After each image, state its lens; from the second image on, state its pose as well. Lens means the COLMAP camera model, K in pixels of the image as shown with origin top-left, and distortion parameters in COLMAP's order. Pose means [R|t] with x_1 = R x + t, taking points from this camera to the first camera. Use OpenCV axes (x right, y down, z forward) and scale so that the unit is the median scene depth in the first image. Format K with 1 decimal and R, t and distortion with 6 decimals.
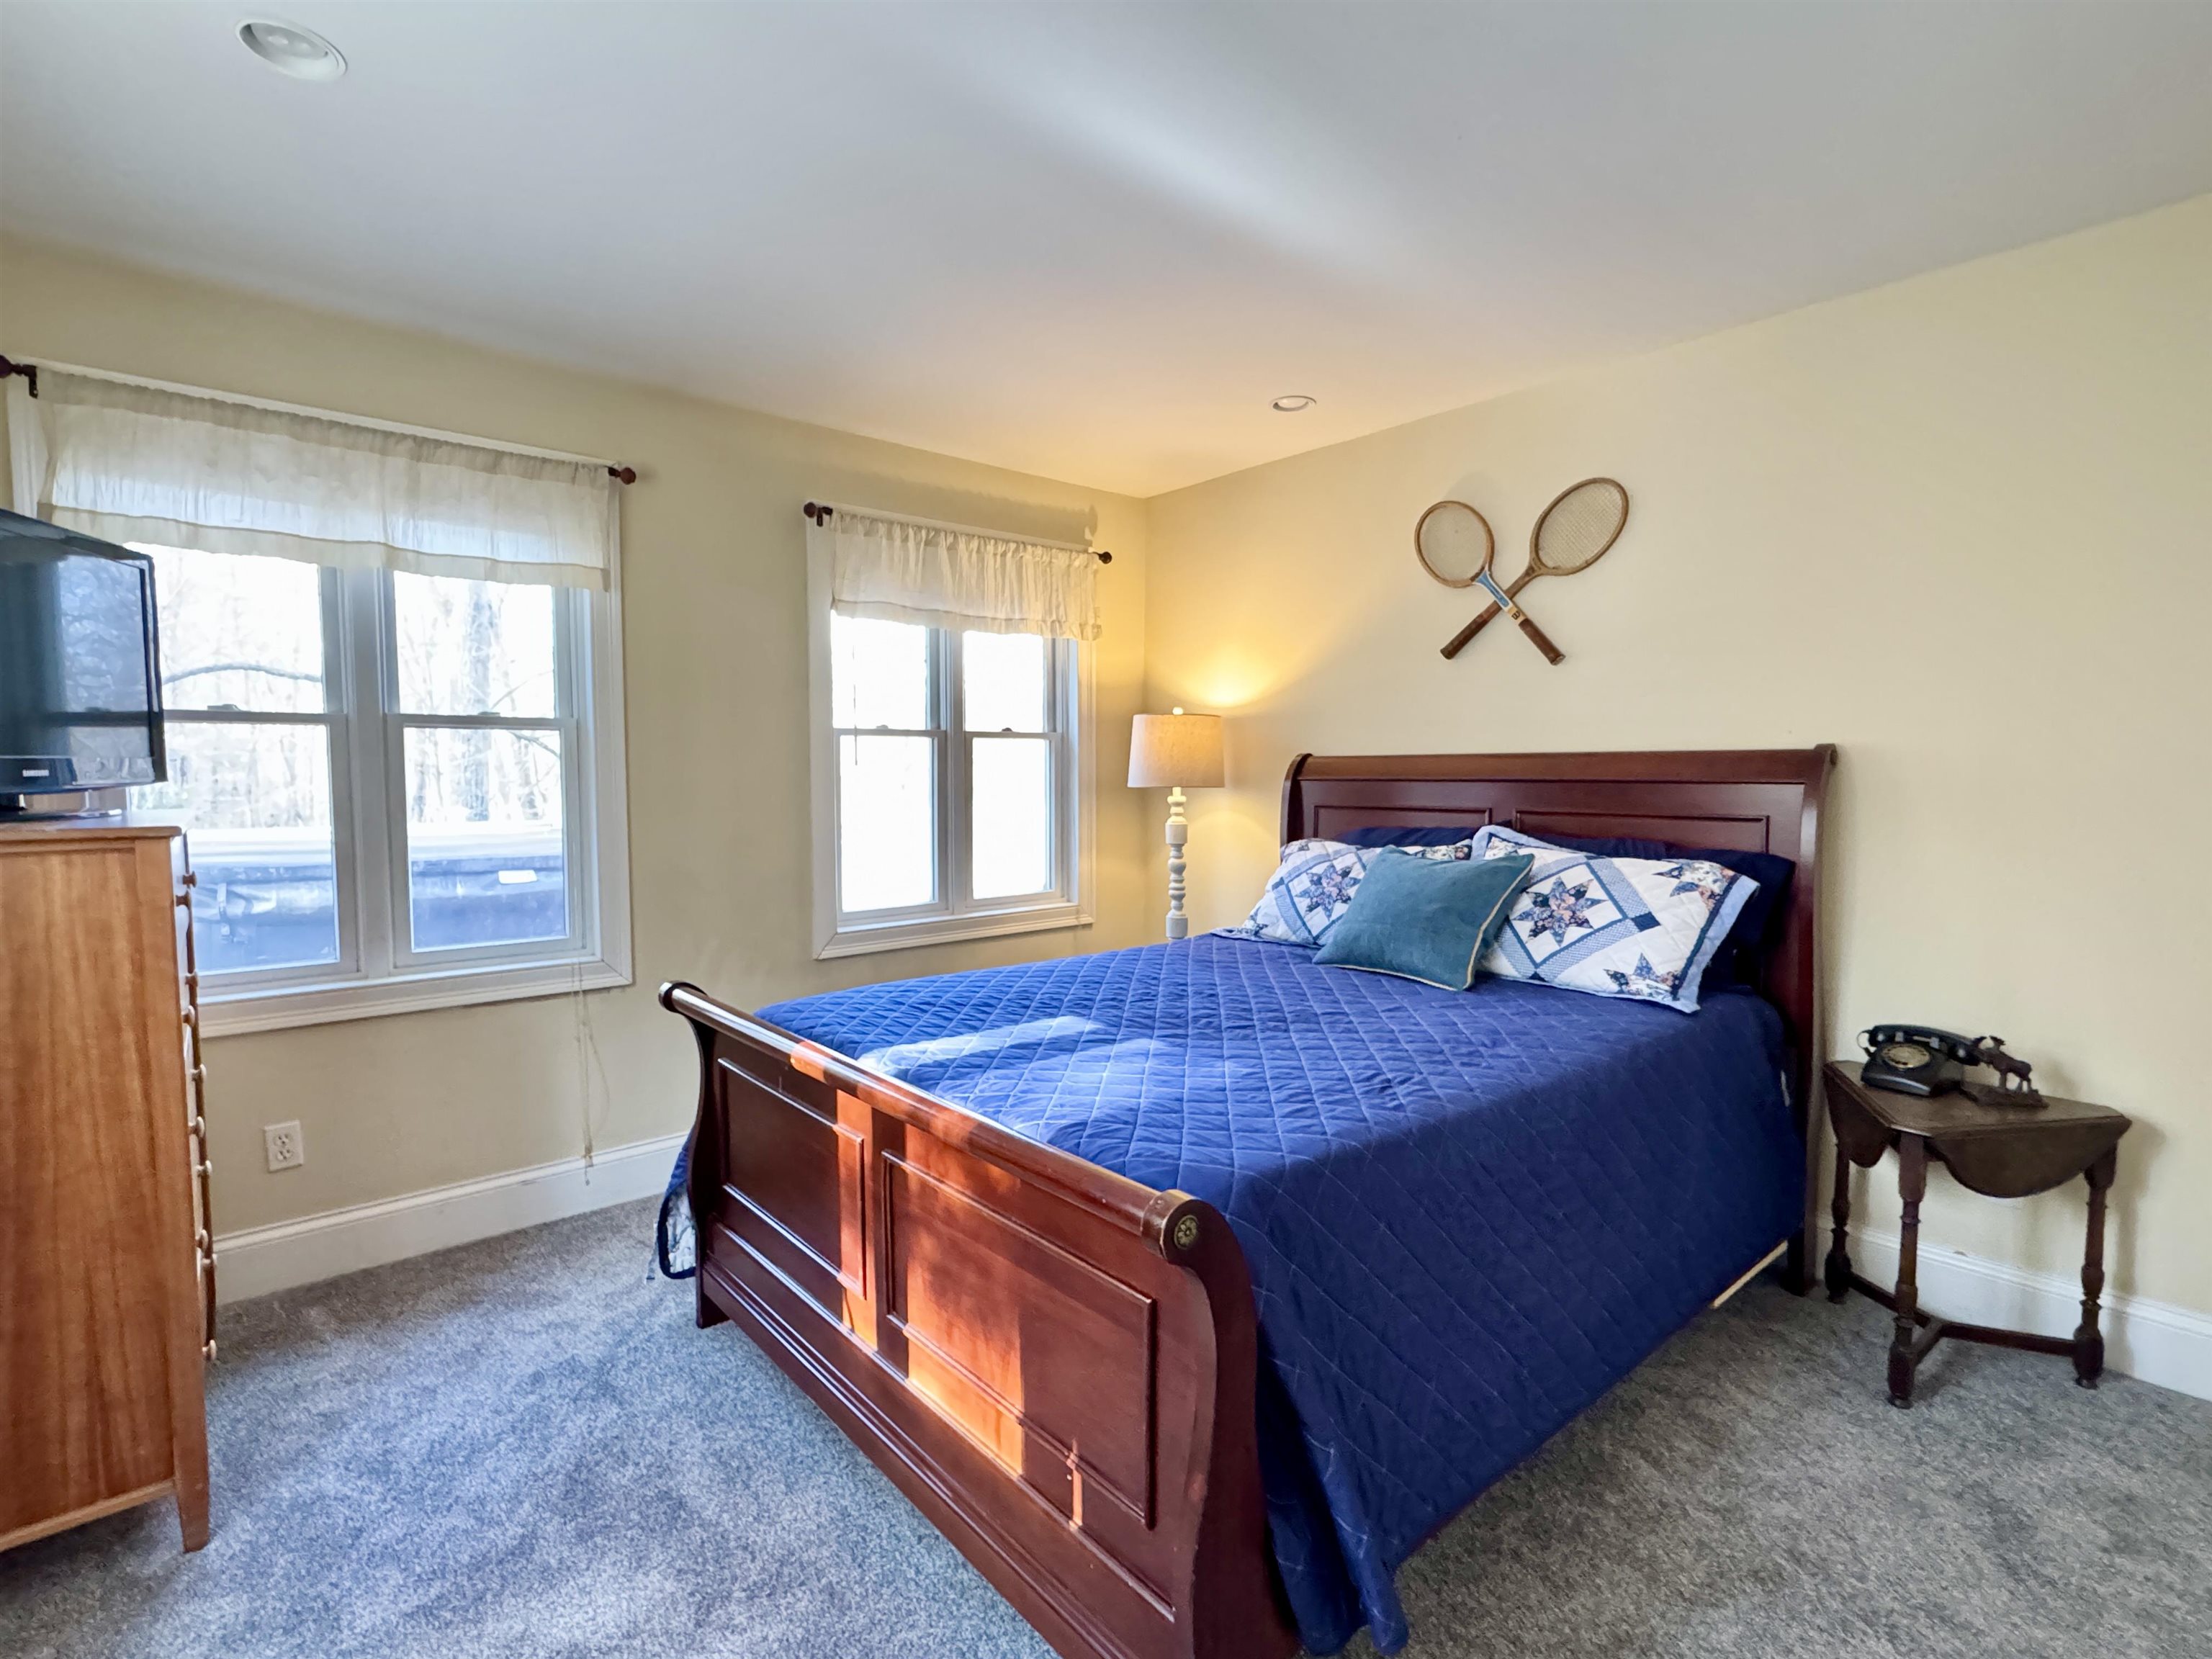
lens RADIAL K [[1044.6, 0, 1103.5], [0, 1044.6, 828.4], [0, 0, 1]] dist [-0.000756, -0.000564]
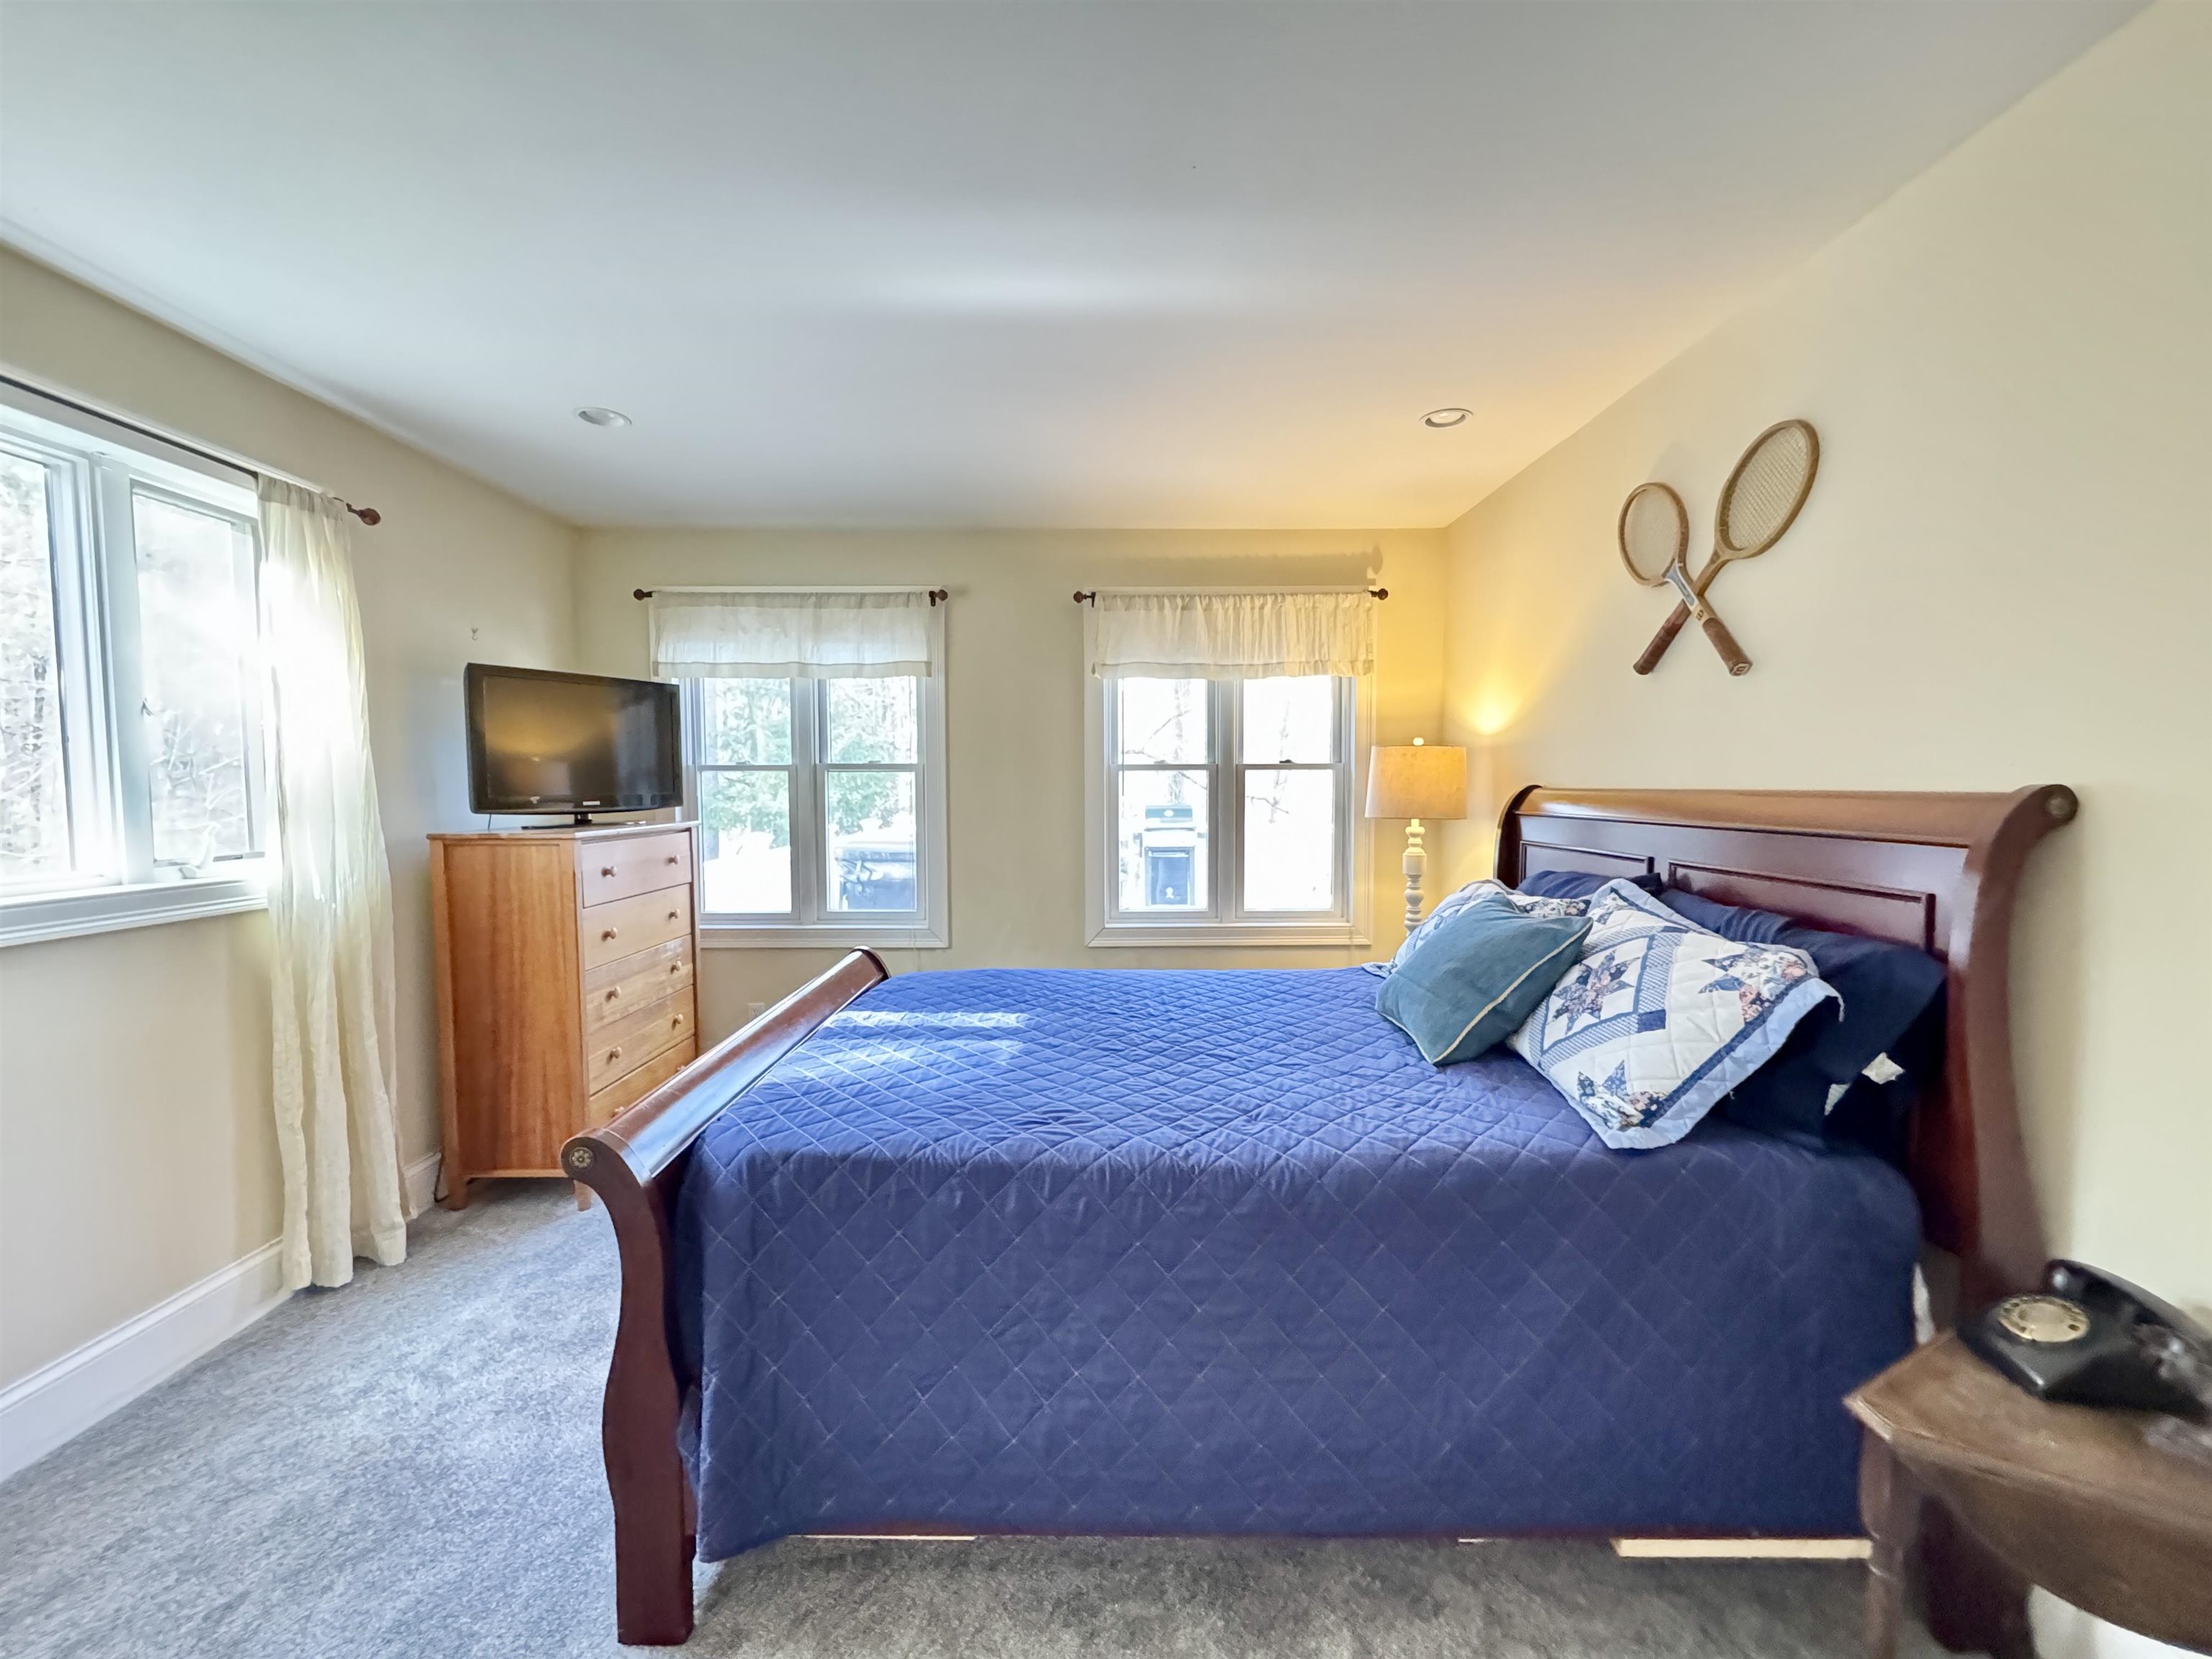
lens RADIAL K [[893.6, 0, 1103.8], [0, 893.6, 831.7], [0, 0, 1]] dist [-0.001546, -0.000168]
pose [[0.761763, 0.034979, -0.646911, 0.488890], [-0.036262, 0.999278, 0.011332, -0.031085], [0.646841, 0.014826, 0.762481, 0.194814]]
